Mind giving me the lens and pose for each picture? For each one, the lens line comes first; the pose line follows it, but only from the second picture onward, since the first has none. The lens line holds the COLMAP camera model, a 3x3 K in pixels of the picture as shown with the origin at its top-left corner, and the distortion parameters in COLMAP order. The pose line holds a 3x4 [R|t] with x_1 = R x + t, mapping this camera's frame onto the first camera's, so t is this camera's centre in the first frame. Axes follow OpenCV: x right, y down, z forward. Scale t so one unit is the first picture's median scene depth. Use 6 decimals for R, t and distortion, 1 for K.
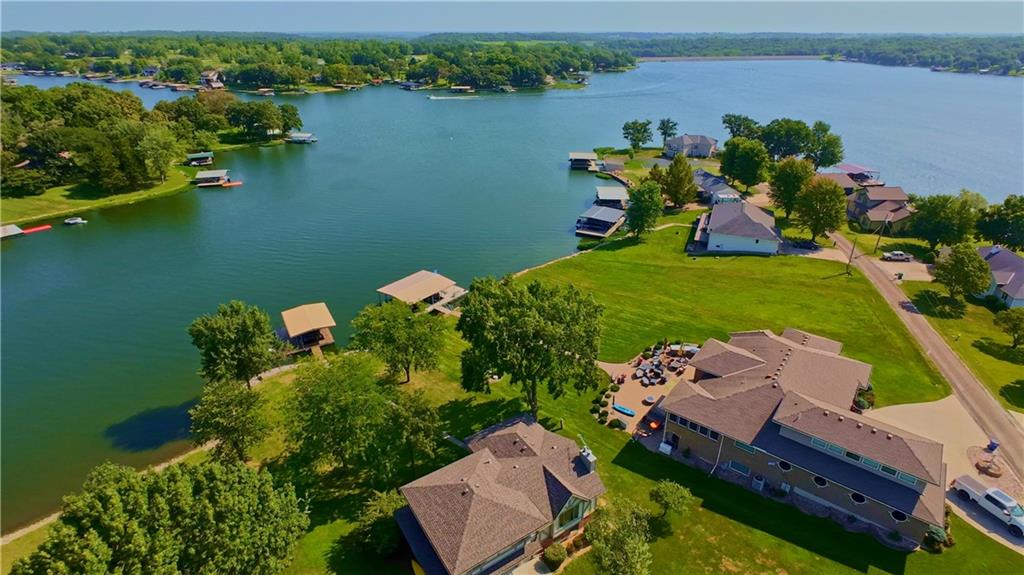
lens RADIAL K [[530.8, 0, 515.0], [0, 530.8, 262.0], [0, 0, 1]] dist [-0.005666, 0.002235]
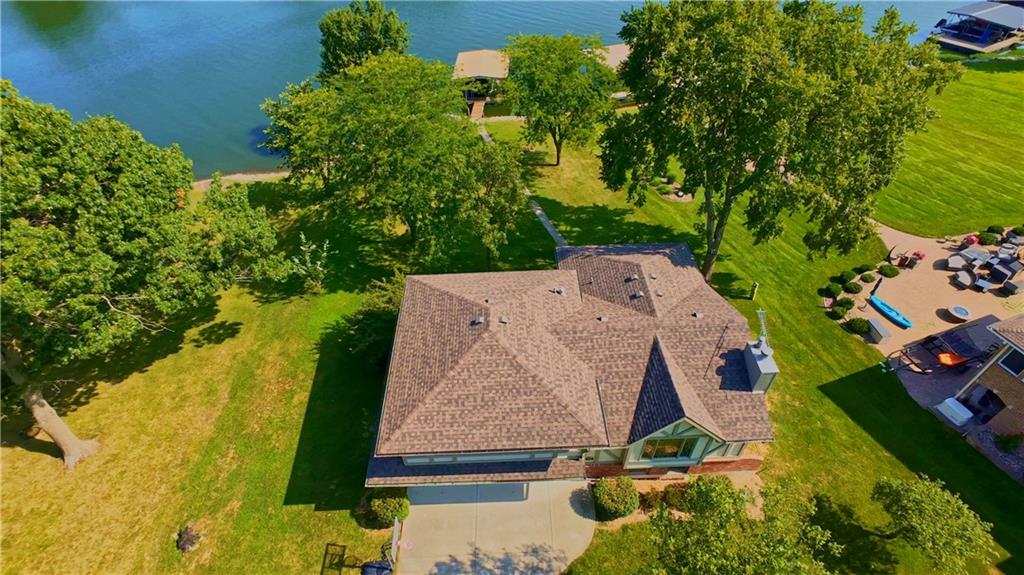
lens RADIAL K [[508.7, 0, 512.0], [0, 508.7, 287.5], [0, 0, 1]] dist [-0.001713, 0.000536]
pose [[0.849516, 0.350476, -0.394322, 0.052446], [-0.193914, 0.902556, 0.384435, 0.091839], [0.490633, -0.250119, 0.834697, 0.271234]]
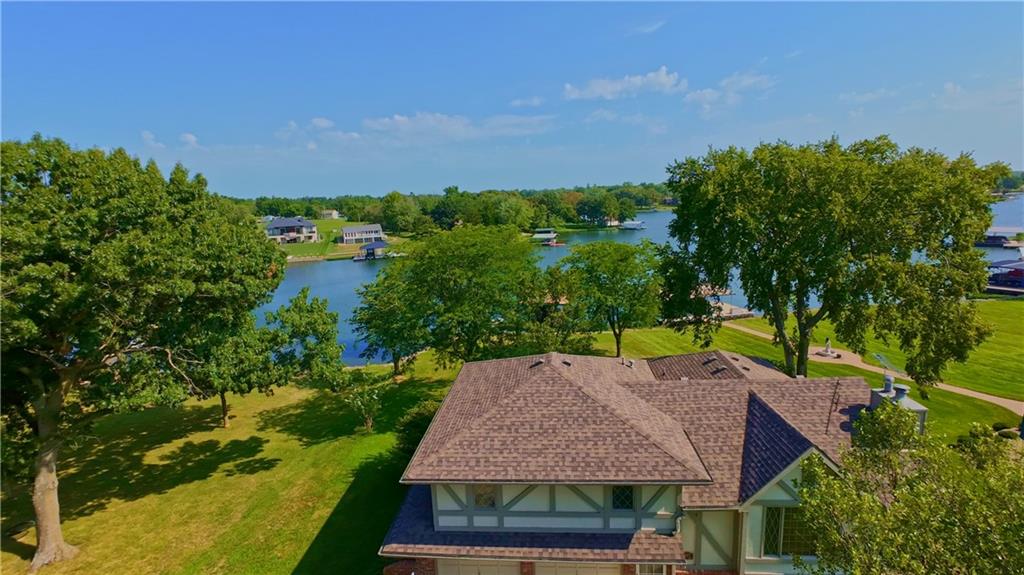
lens RADIAL K [[487.5, 0, 514.9], [0, 487.5, 290.5], [0, 0, 1]] dist [-0.002636, -0.000370]
pose [[0.784461, 0.079478, -0.615064, 0.064527], [-0.209909, 0.967246, -0.142735, 0.193224], [0.583574, 0.241078, 0.775450, 0.286118]]
